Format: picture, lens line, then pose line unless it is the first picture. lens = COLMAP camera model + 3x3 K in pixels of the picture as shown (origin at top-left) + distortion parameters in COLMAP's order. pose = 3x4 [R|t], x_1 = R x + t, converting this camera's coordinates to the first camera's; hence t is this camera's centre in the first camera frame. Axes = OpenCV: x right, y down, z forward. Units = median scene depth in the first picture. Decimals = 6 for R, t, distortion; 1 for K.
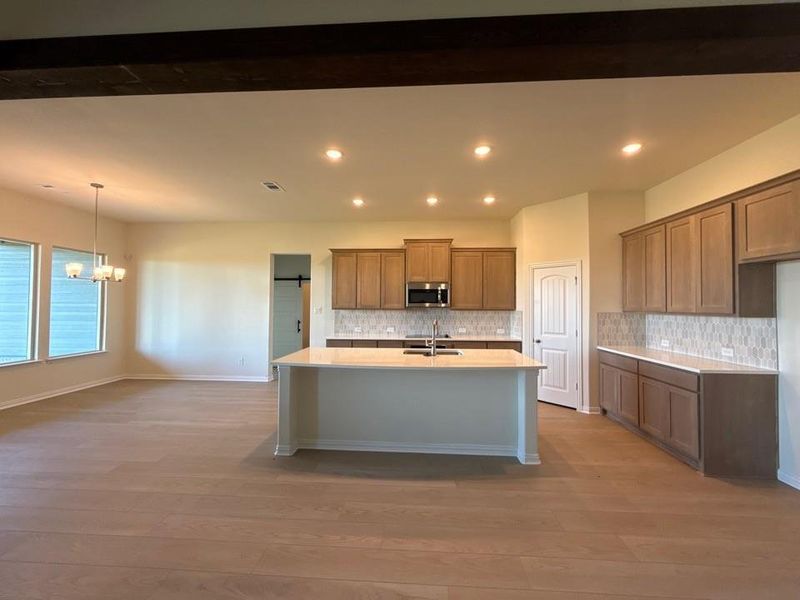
lens RADIAL K [[320.4, 0, 400.4], [0, 320.4, 298.5], [0, 0, 1]] dist [0.000633, -0.000534]
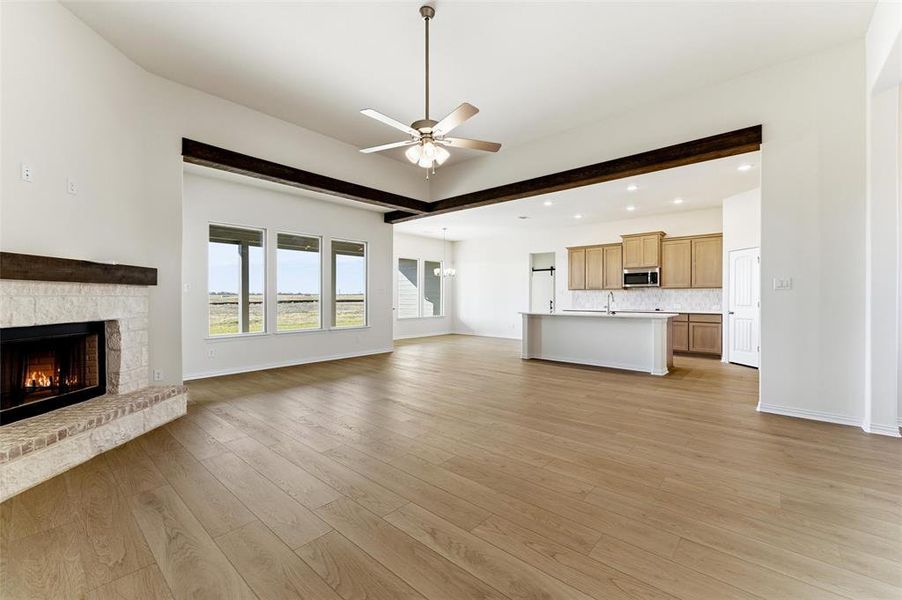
lens RADIAL K [[378.1, 0, 451.2], [0, 378.1, 303.0], [0, 0, 1]] dist [-0.003703, 0.000034]
pose [[0.790260, 0.004142, -0.612758, 0.521901], [0.017259, 0.999430, 0.029015, 0.042429], [0.612529, -0.033505, 0.789738, -0.827342]]
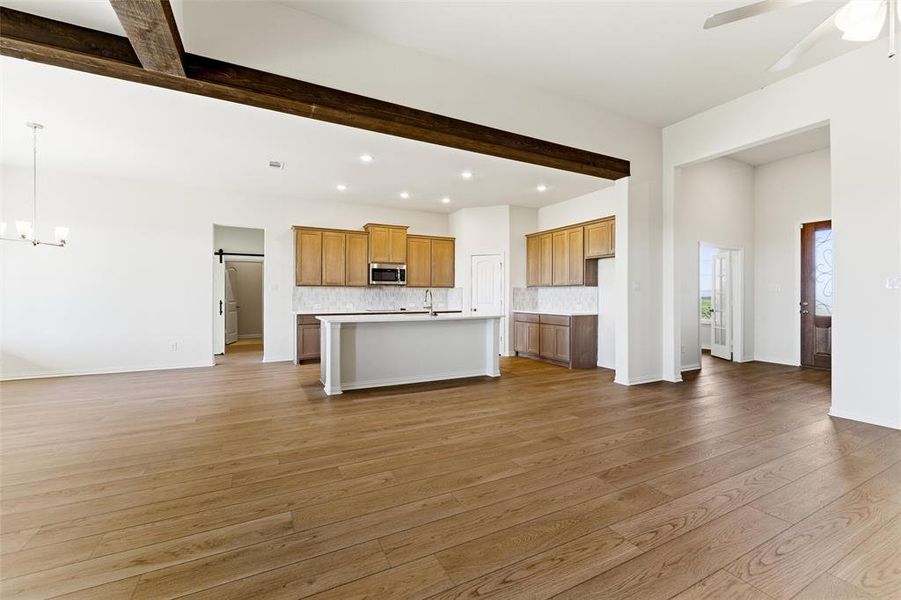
lens RADIAL K [[377.7, 0, 457.0], [0, 377.7, 296.7], [0, 0, 1]] dist [-0.003703, 0.000034]
pose [[0.855278, -0.005351, 0.518142, -0.512838], [-0.006854, 0.999742, 0.021638, 0.049725], [-0.518124, -0.022058, 0.855021, -0.359542]]
